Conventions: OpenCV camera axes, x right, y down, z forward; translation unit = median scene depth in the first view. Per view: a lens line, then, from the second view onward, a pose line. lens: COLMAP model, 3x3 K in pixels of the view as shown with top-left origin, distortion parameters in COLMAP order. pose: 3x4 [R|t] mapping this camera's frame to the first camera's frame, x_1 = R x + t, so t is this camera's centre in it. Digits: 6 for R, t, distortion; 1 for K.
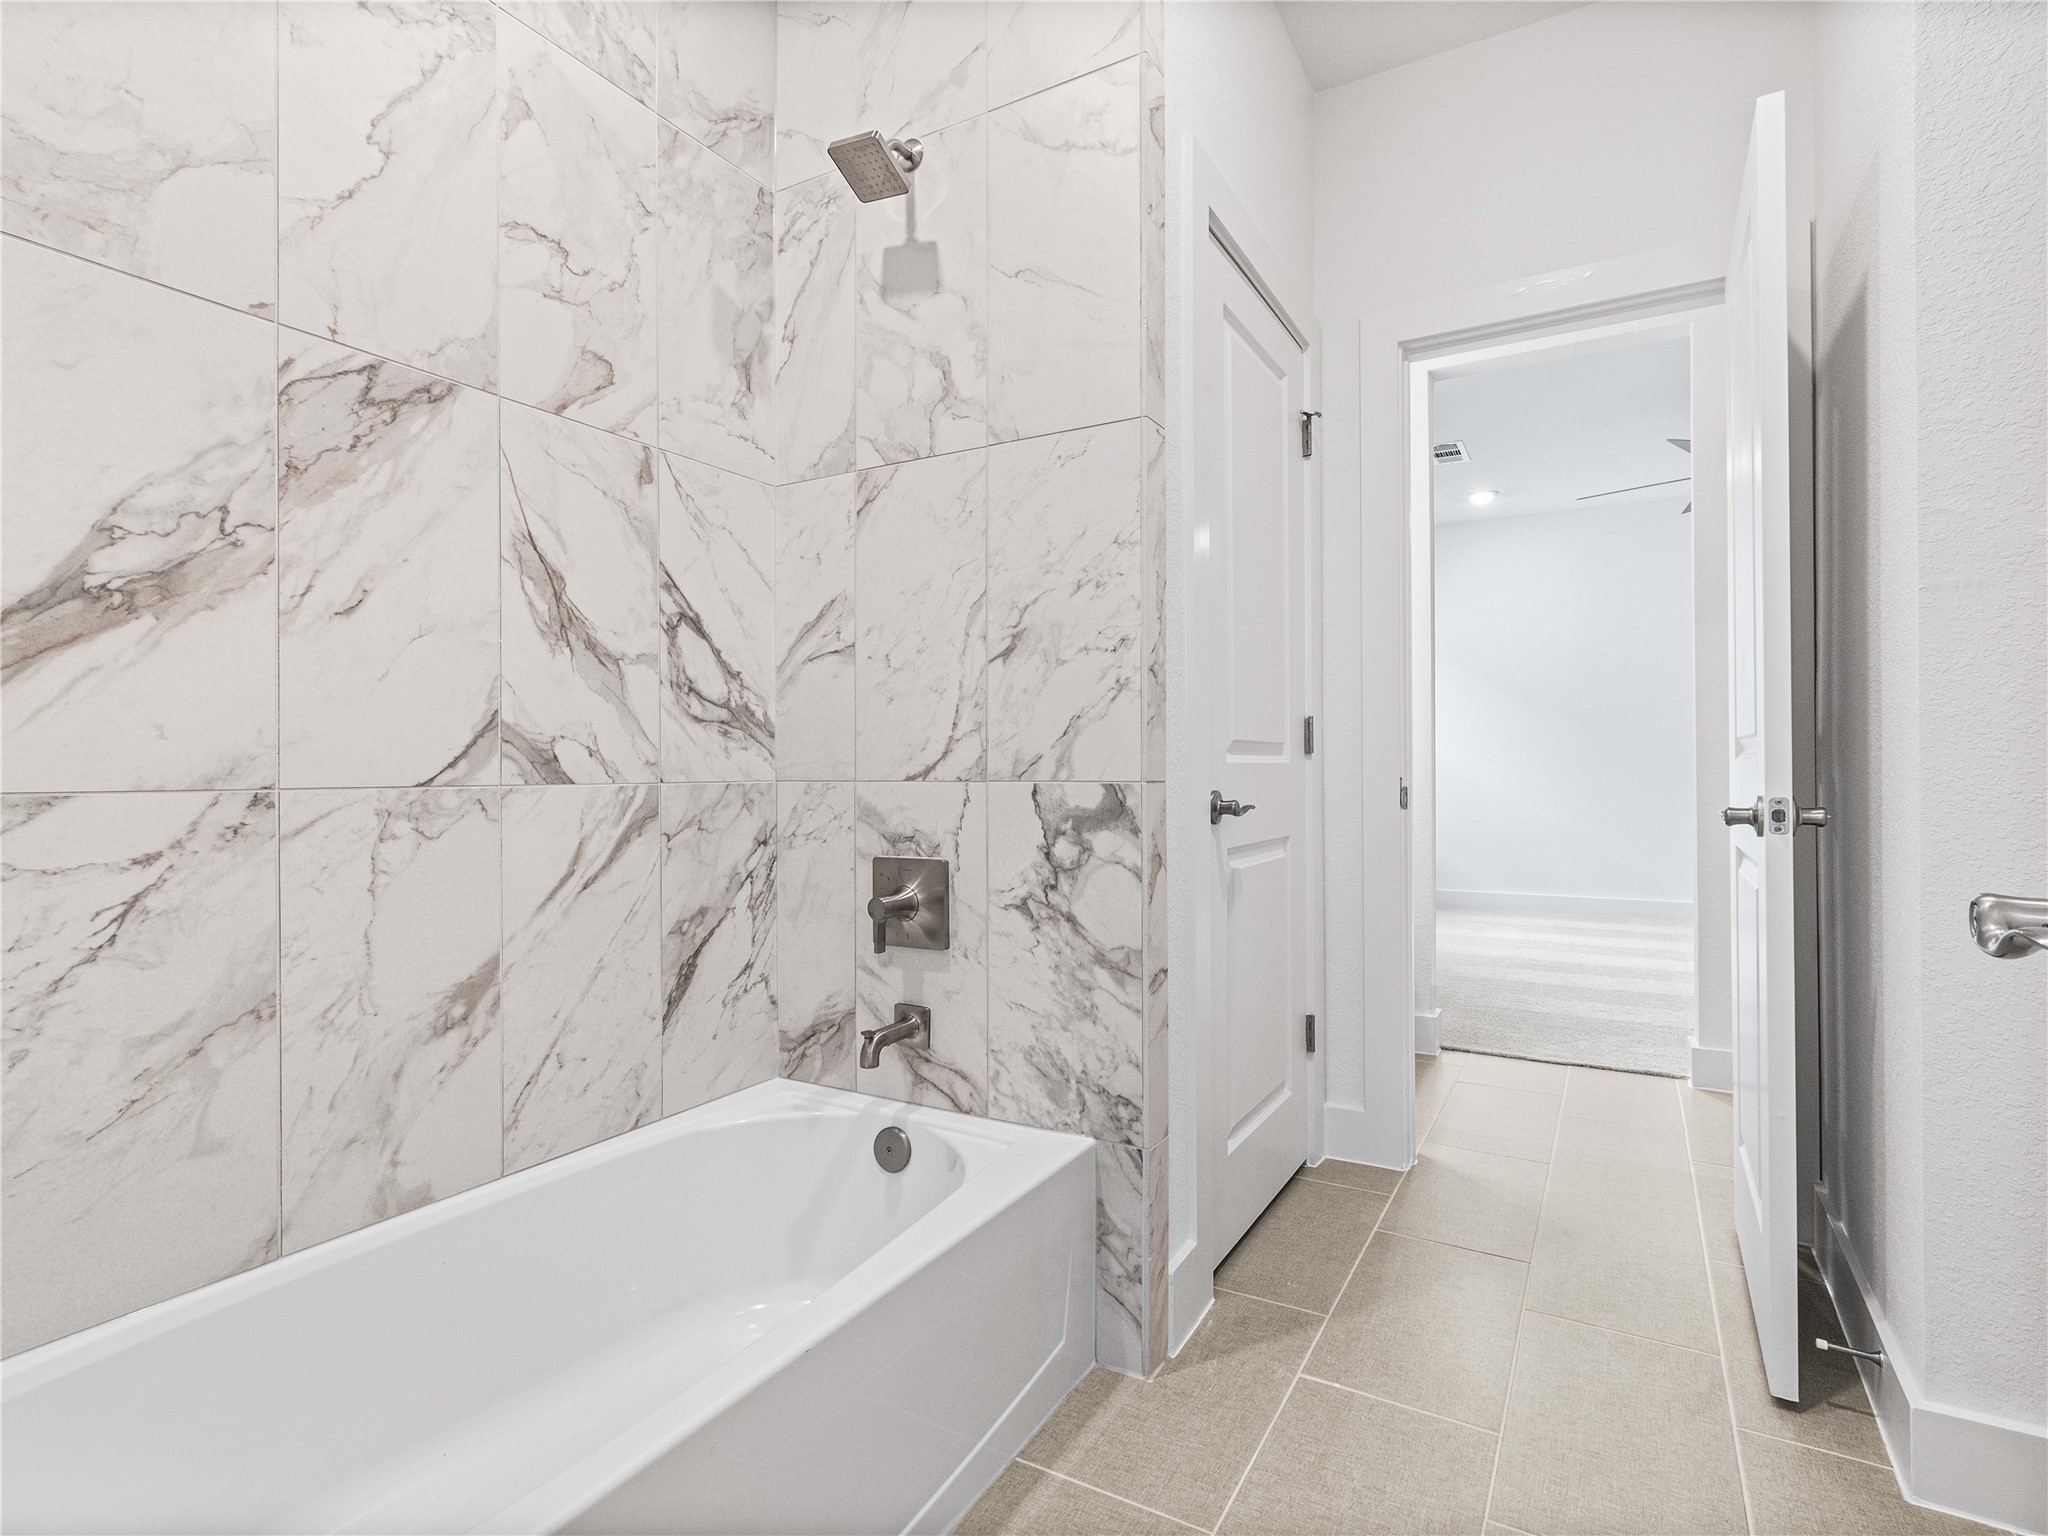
lens RADIAL K [[1021.8, 0, 1024.0], [0, 1021.8, 768.0], [0, 0, 1]] dist [-0.002952, -0.000174]
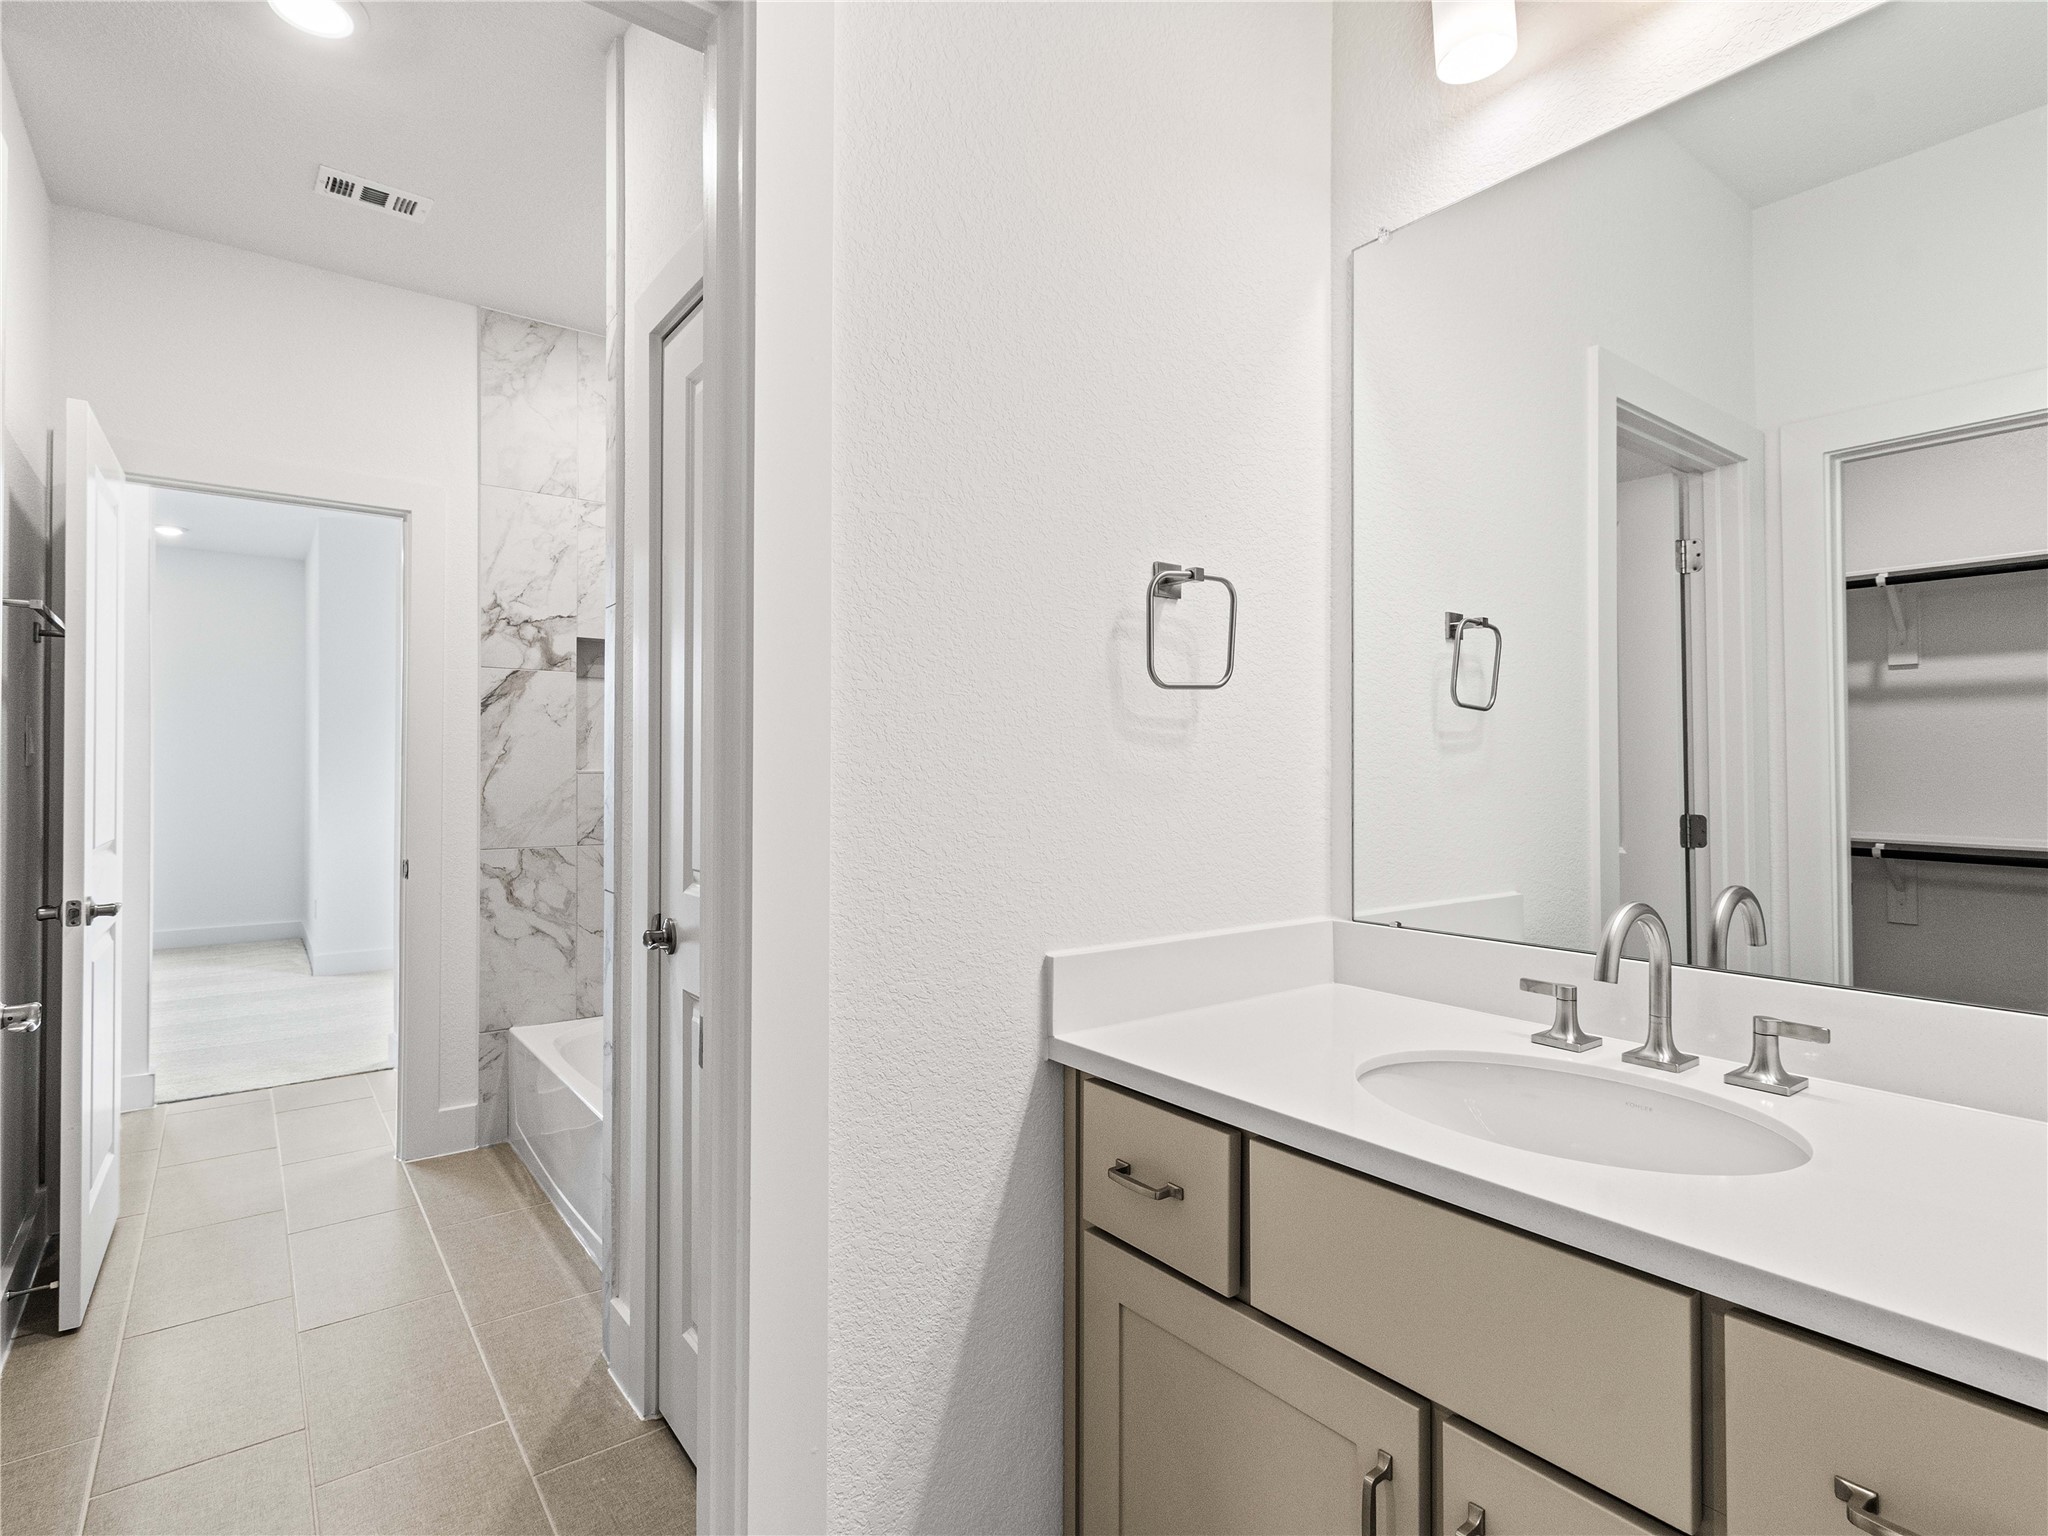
lens RADIAL K [[1021.8, 0, 1024.0], [0, 1021.8, 768.0], [0, 0, 1]] dist [-0.002952, -0.000174]
pose [[-0.378102, -0.004429, -0.925753, 1.068329], [0.004109, 0.999971, -0.006462, -0.127358], [0.925755, -0.006247, -0.378072, 1.888299]]
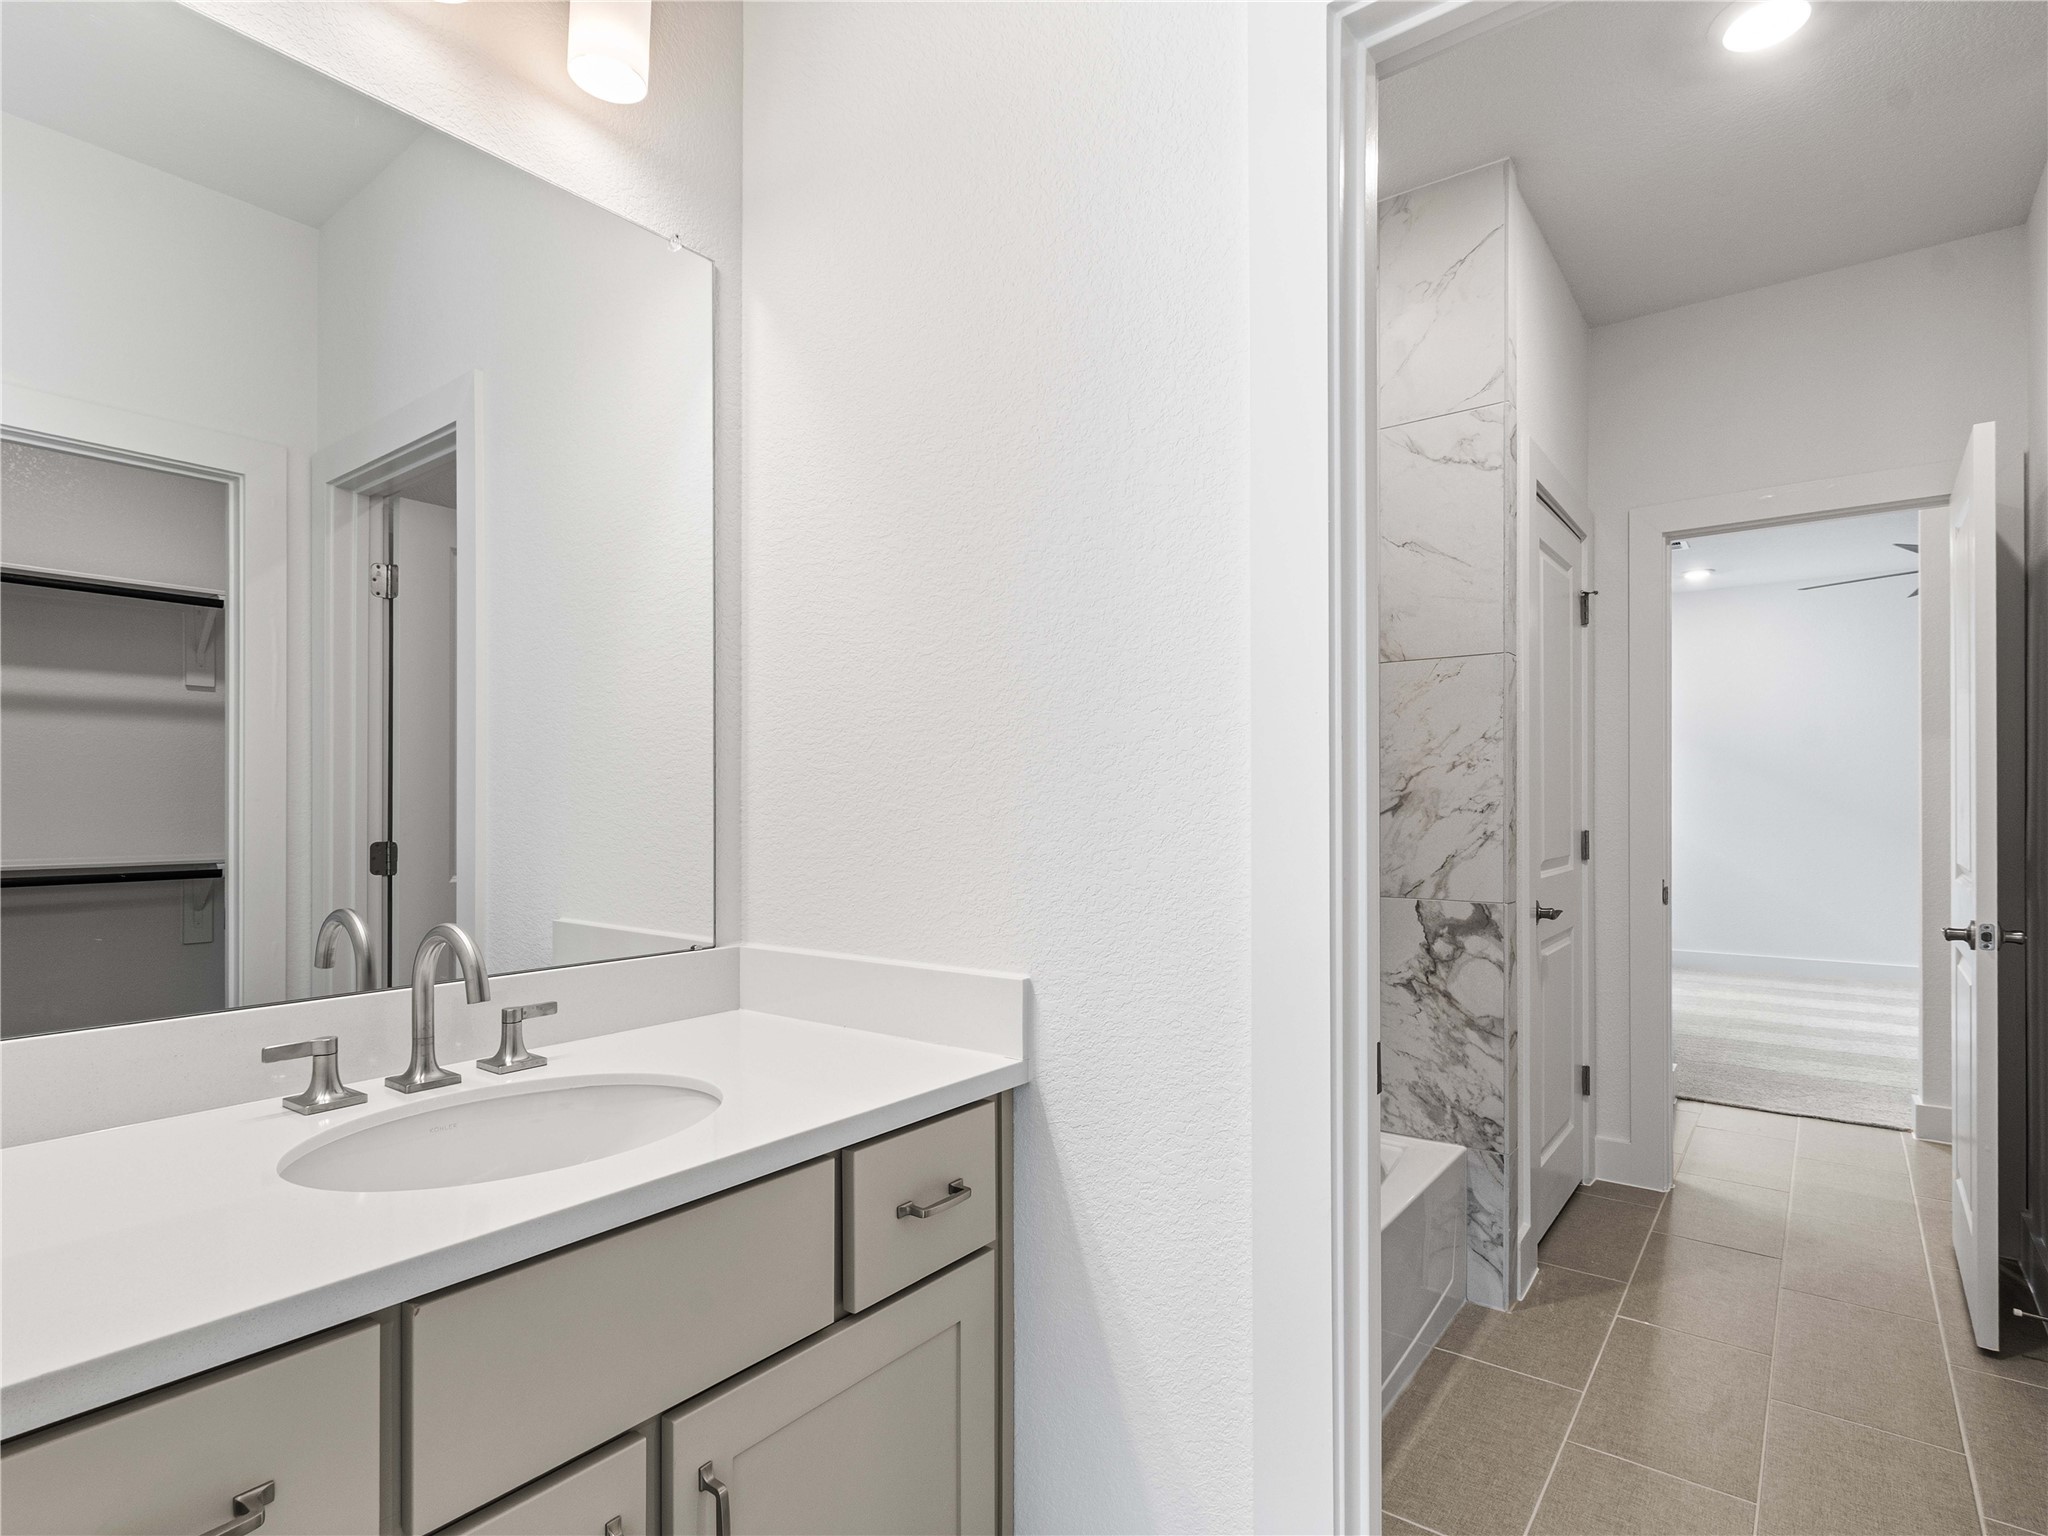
lens RADIAL K [[1051.4, 0, 1015.7], [0, 1051.4, 802.7], [0, 0, 1]] dist [0.000009, -0.002156]
pose [[0.991718, 0.002019, -0.128422, -0.366597], [-0.001278, 0.999982, 0.005856, -0.132119], [0.128432, -0.005644, 0.991702, -0.552176]]
